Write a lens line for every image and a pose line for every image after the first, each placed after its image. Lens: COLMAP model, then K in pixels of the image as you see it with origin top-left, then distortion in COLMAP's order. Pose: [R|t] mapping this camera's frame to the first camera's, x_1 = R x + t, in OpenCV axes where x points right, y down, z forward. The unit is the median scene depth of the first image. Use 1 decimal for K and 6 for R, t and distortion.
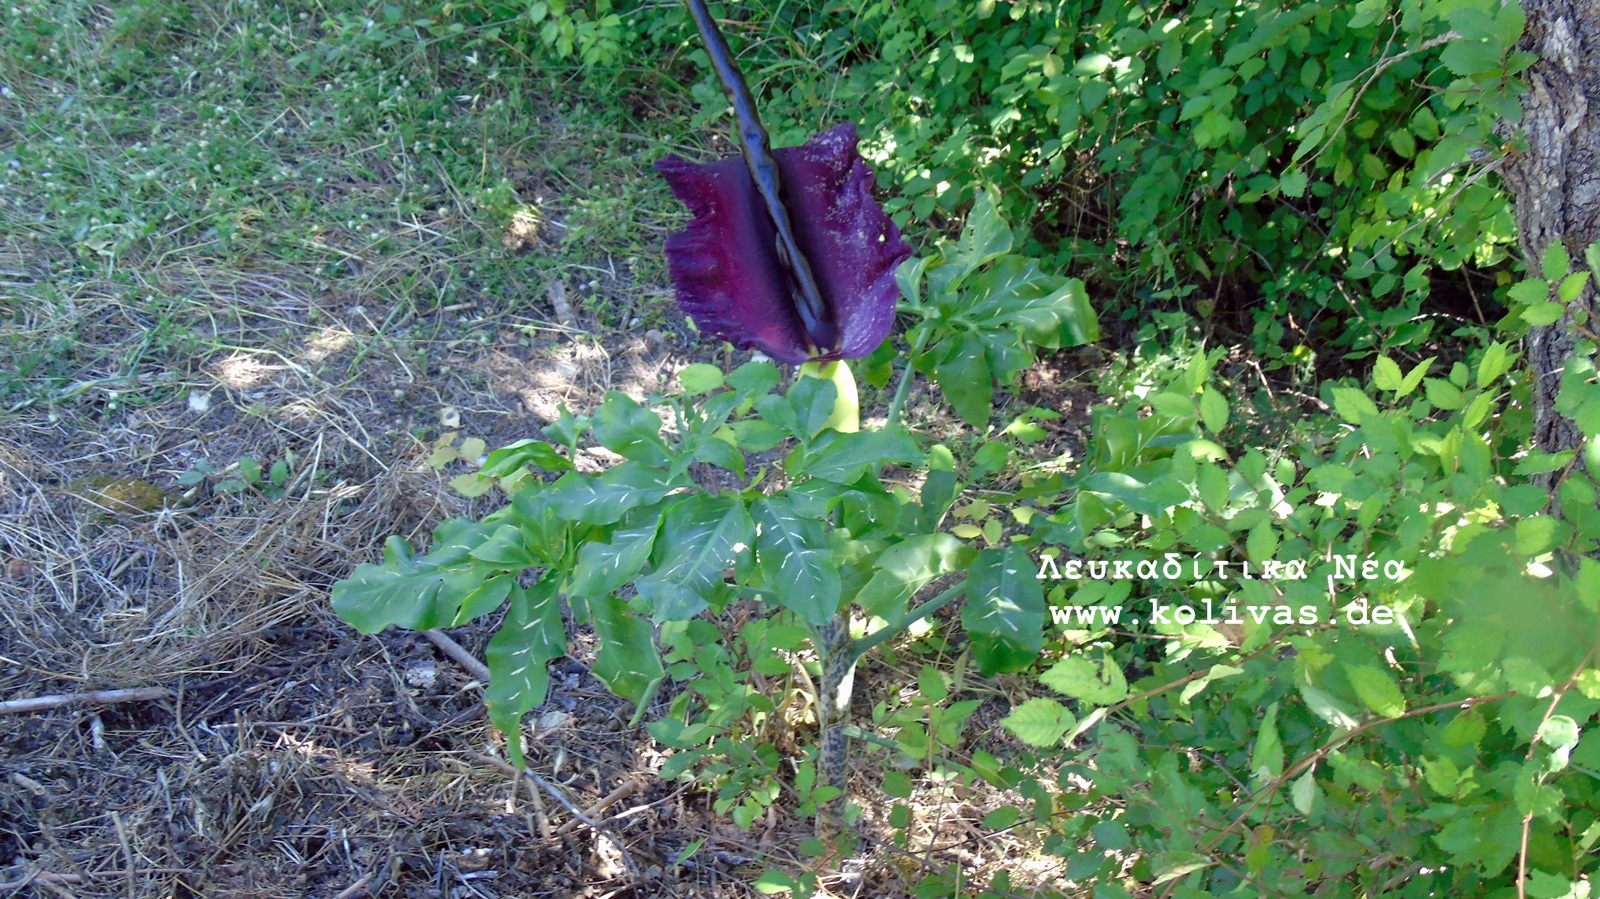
lens RADIAL K [[1996.6, 0, 800.6], [0, 1996.6, 450.2], [0, 0, 1]] dist [0.005883, 0.000000]
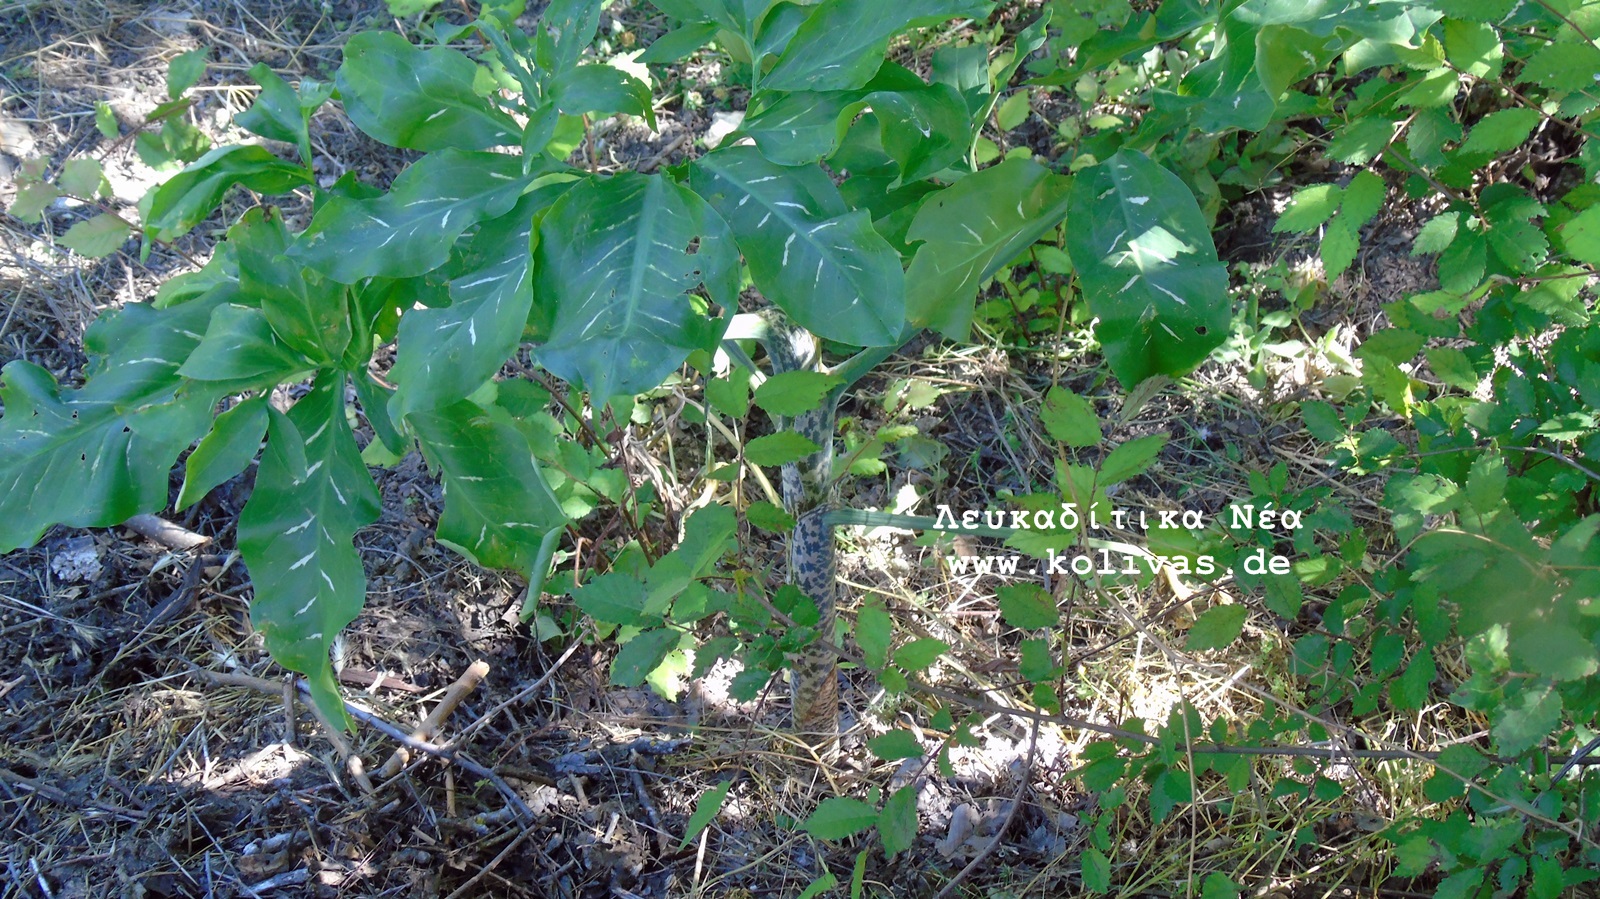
lens RADIAL K [[2834.2, 0, 799.1], [0, 2834.2, 449.4], [0, 0, 1]] dist [0.052275, 0.000000]
pose [[0.973696, -0.212525, 0.082154, -0.049185], [0.199202, 0.969042, 0.145866, -0.005096], [-0.110611, -0.125664, 0.985887, 0.153157]]
